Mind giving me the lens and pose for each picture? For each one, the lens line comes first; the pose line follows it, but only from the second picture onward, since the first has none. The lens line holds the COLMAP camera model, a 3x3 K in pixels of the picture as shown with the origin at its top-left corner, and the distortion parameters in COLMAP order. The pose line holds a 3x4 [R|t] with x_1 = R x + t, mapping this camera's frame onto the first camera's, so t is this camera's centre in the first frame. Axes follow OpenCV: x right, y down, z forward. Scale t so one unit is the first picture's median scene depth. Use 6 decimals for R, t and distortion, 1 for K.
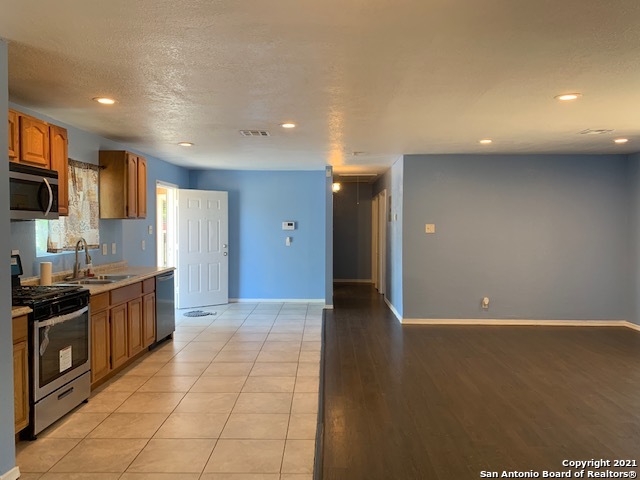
lens RADIAL K [[489.4, 0, 320.0], [0, 489.4, 240.0], [0, 0, 1]] dist [0.007078, 0.001925]
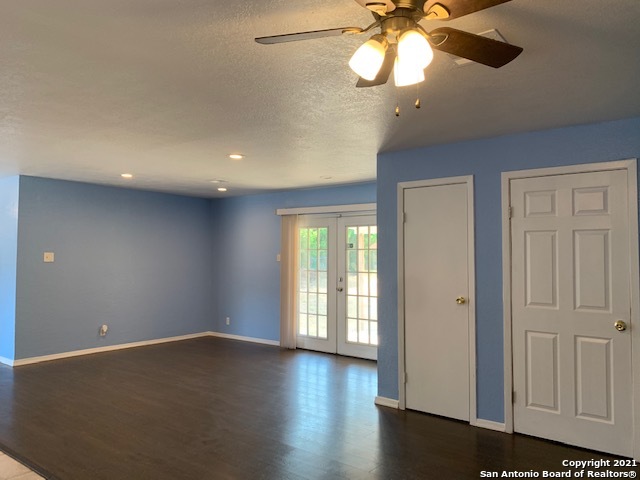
lens RADIAL K [[489.4, 0, 320.0], [0, 489.4, 240.0], [0, 0, 1]] dist [0.007078, 0.001925]
pose [[0.615073, 0.021789, 0.788169, -0.391504], [0.020678, 0.998829, -0.043750, -0.009491], [-0.788199, 0.043207, 0.613901, 0.038327]]
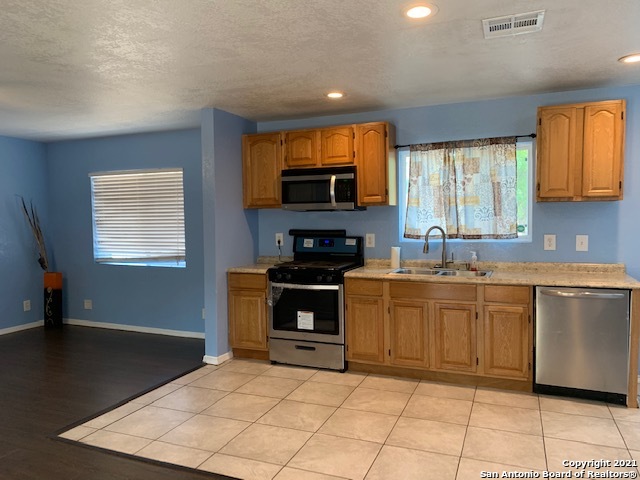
lens RADIAL K [[494.5, 0, 301.8], [0, 494.5, 228.5], [0, 0, 1]] dist [0.062572, -0.000586]
pose [[-0.397706, 0.030331, -0.917011, 0.613149], [-0.009377, 0.999267, 0.037119, -0.037333], [0.917465, 0.023361, -0.397130, 1.438937]]
